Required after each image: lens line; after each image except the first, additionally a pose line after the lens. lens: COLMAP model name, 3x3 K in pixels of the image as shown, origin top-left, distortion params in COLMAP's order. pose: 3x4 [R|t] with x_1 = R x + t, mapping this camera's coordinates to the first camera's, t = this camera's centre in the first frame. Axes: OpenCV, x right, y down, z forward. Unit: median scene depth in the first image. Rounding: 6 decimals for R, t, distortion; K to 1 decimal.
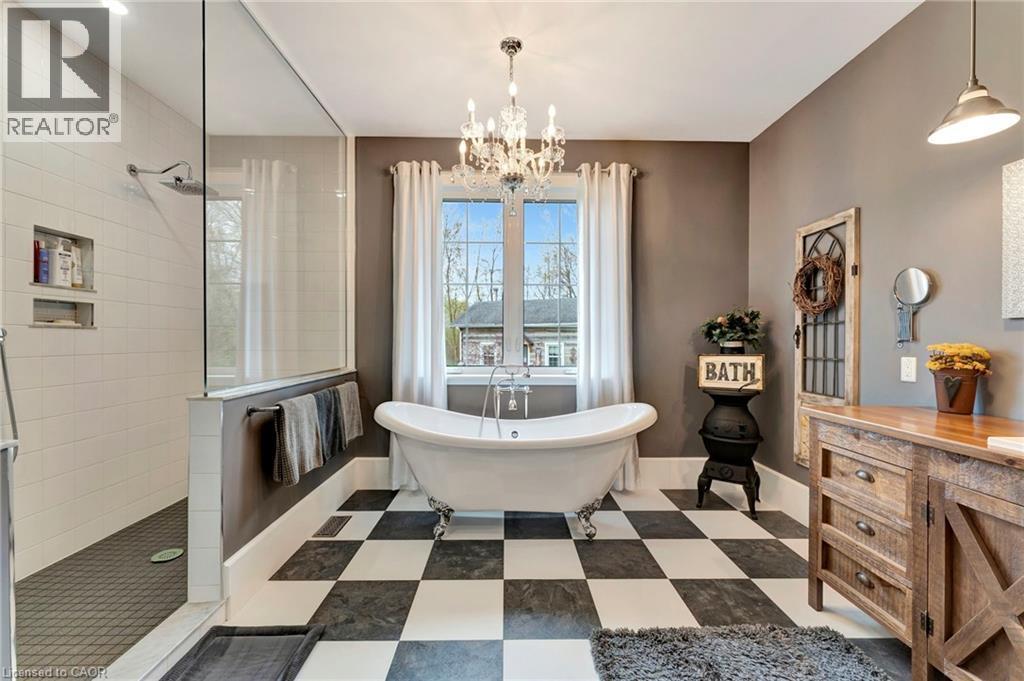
lens RADIAL K [[410.6, 0, 515.1], [0, 410.6, 340.1], [0, 0, 1]] dist [-0.016819, -0.000368]
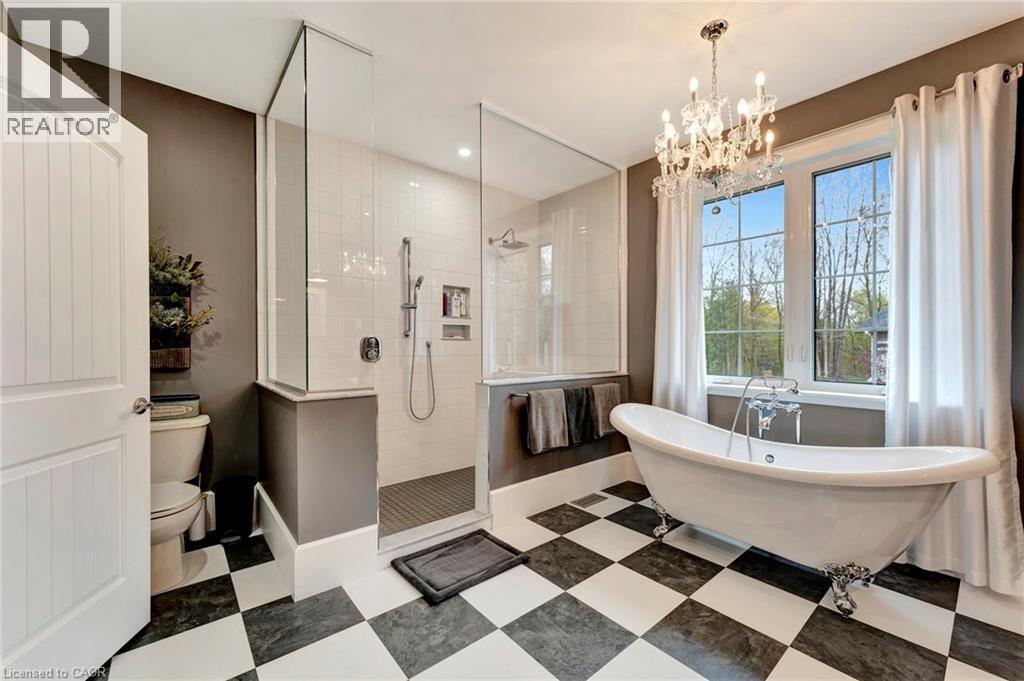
lens RADIAL K [[410.6, 0, 517.3], [0, 410.6, 344.0], [0, 0, 1]] dist [-0.016819, -0.000368]
pose [[0.621156, -0.004466, -0.783674, 0.430551], [-0.002093, 0.999971, -0.007357, -0.000389], [0.783684, 0.006210, 0.621128, 0.080597]]
